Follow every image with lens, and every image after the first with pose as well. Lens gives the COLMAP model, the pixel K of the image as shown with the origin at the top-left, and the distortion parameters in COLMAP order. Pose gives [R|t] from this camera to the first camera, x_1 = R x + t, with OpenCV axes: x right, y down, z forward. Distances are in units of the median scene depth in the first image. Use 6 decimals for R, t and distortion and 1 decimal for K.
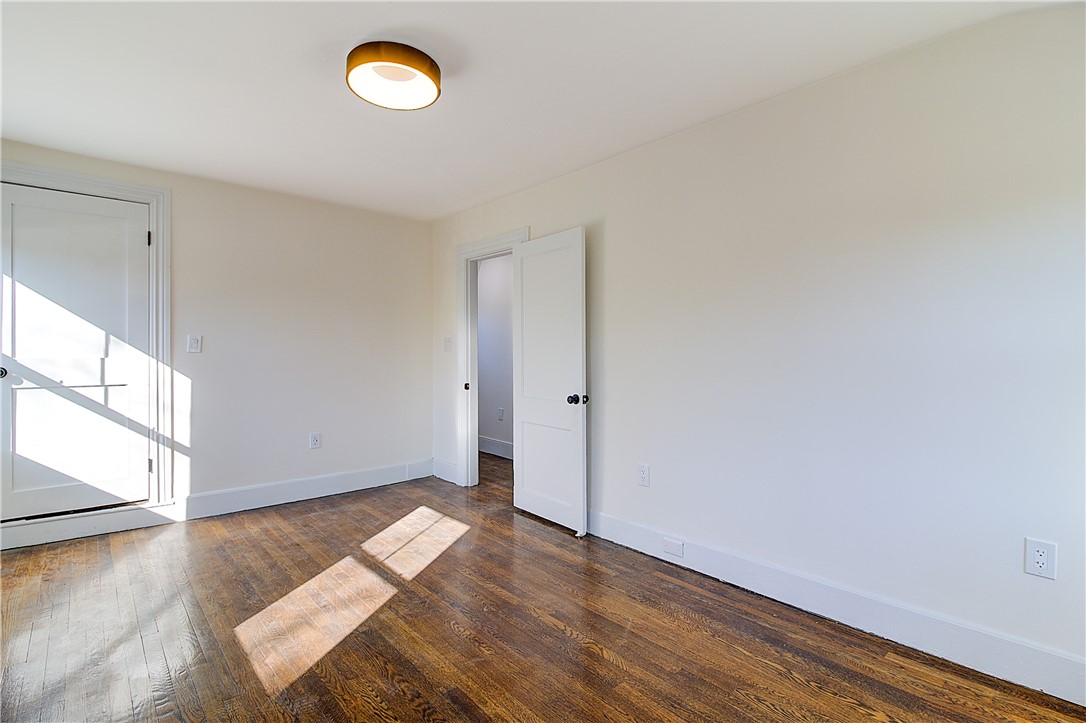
lens RADIAL K [[494.2, 0, 547.2], [0, 494.2, 353.7], [0, 0, 1]] dist [0.002527, -0.000104]
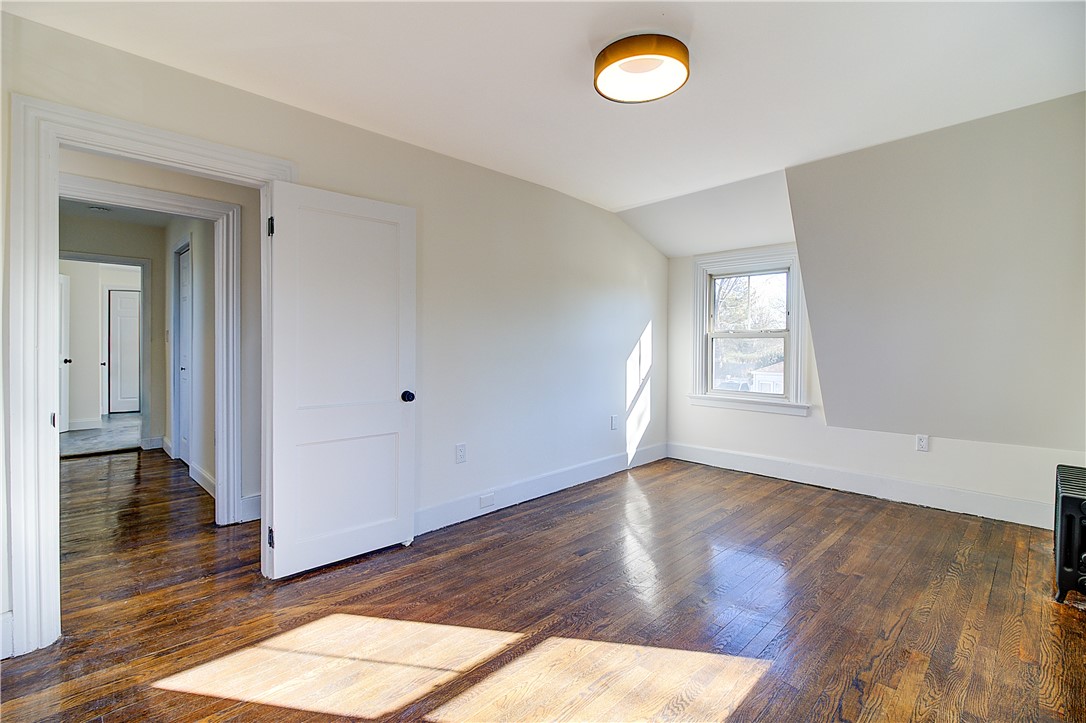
lens RADIAL K [[499.1, 0, 532.7], [0, 499.1, 345.1], [0, 0, 1]] dist [0.001150, -0.000601]
pose [[-0.029116, -0.006343, 0.999556, -1.042448], [0.002991, 0.999975, 0.006432, 0.006038], [-0.999572, 0.003177, -0.029096, 0.998864]]
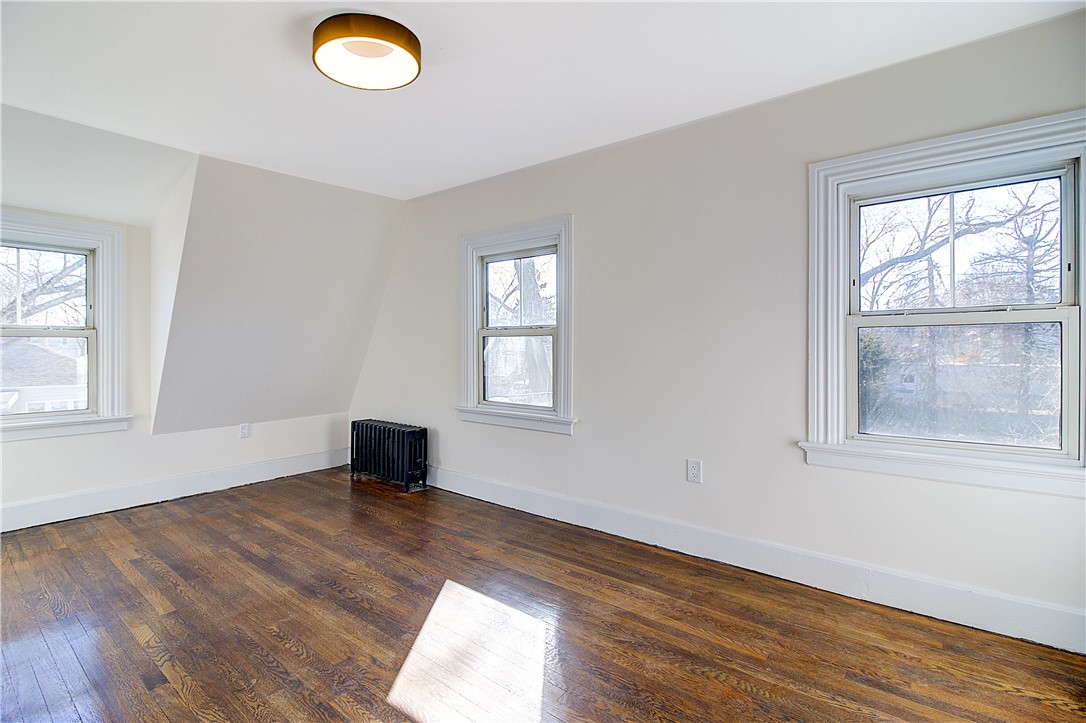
lens RADIAL K [[499.1, 0, 532.7], [0, 499.1, 345.1], [0, 0, 1]] dist [0.001150, -0.000601]
pose [[-0.988080, -0.002855, -0.153914, -0.373921], [-0.003439, 0.999988, 0.003531, 0.005711], [0.153902, 0.004018, -0.988078, 1.594723]]
